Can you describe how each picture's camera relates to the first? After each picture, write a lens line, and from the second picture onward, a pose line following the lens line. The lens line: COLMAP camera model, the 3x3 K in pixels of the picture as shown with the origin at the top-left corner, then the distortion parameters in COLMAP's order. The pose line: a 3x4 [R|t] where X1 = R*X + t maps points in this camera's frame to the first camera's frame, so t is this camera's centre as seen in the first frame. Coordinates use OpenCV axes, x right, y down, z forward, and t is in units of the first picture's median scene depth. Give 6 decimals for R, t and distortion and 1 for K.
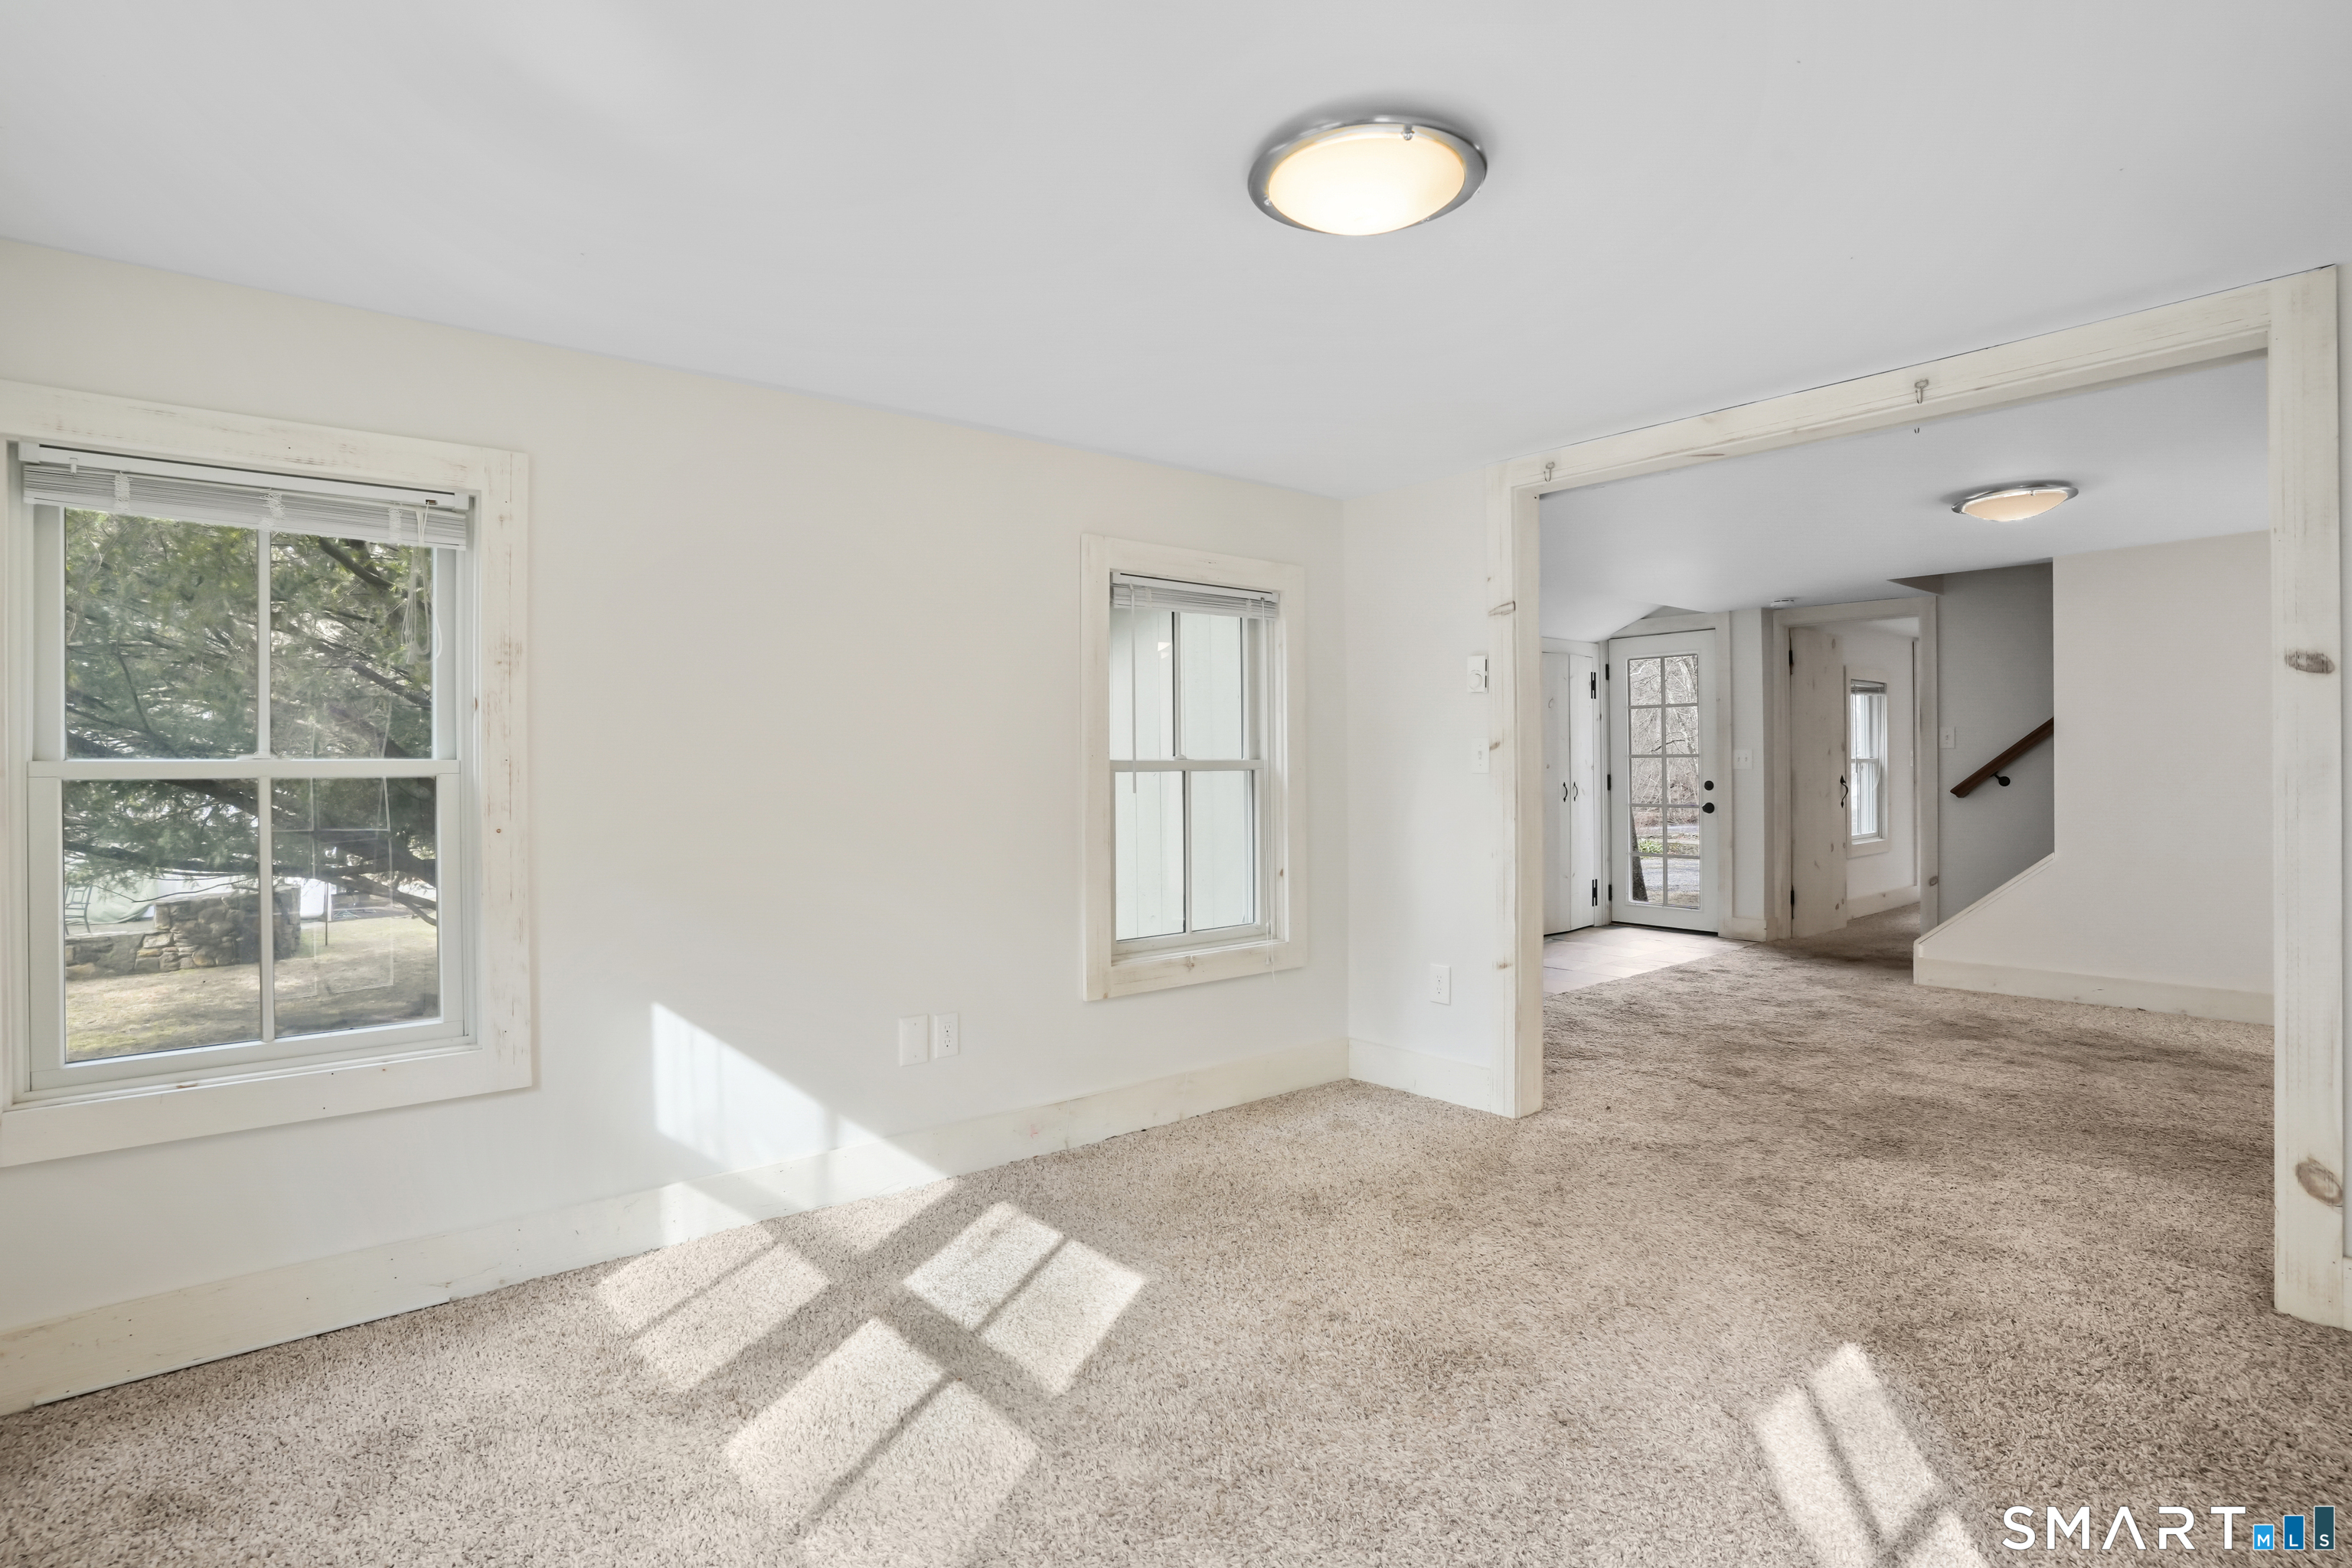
lens RADIAL K [[1151.9, 0, 1255.9], [0, 1151.9, 758.4], [0, 0, 1]] dist [-0.057815, 0.022617]
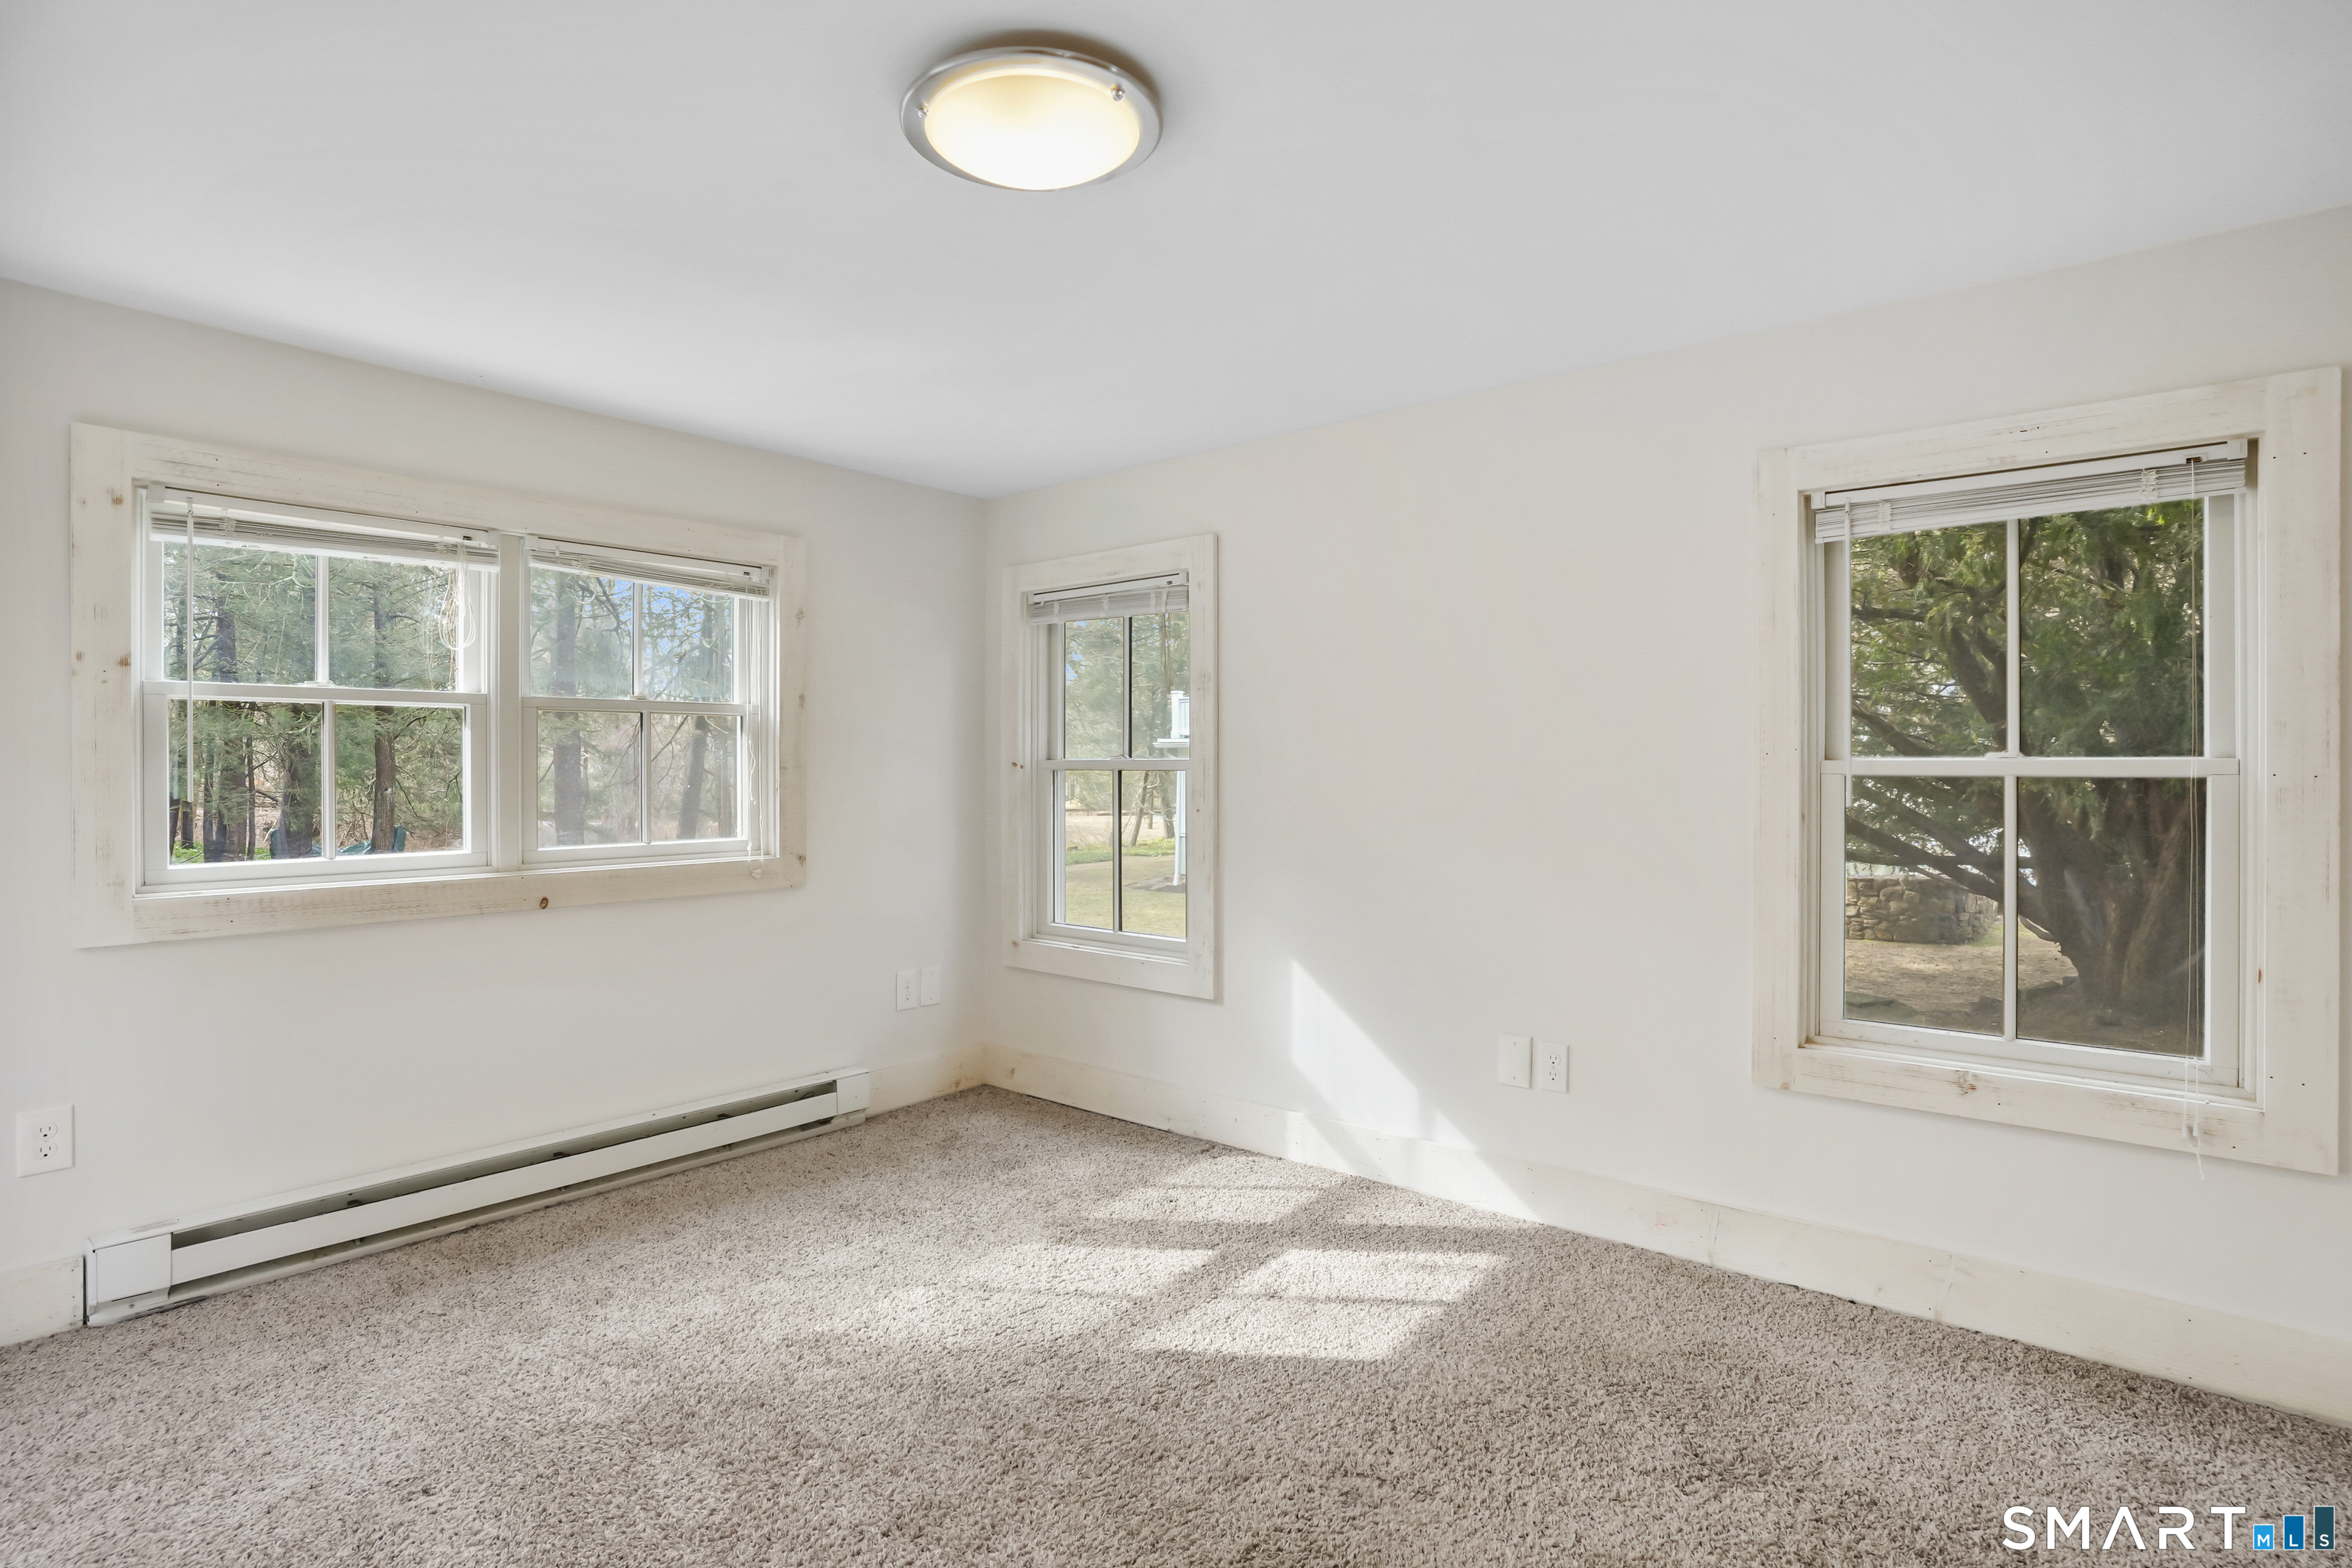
lens RADIAL K [[1151.9, 0, 1117.1], [0, 1151.9, 765.6], [0, 0, 1]] dist [-0.057815, 0.022617]
pose [[0.168978, 0.010158, -0.985568, 0.600614], [-0.000359, 0.999947, 0.010245, -0.004484], [0.985620, -0.001377, 0.168973, 0.554920]]
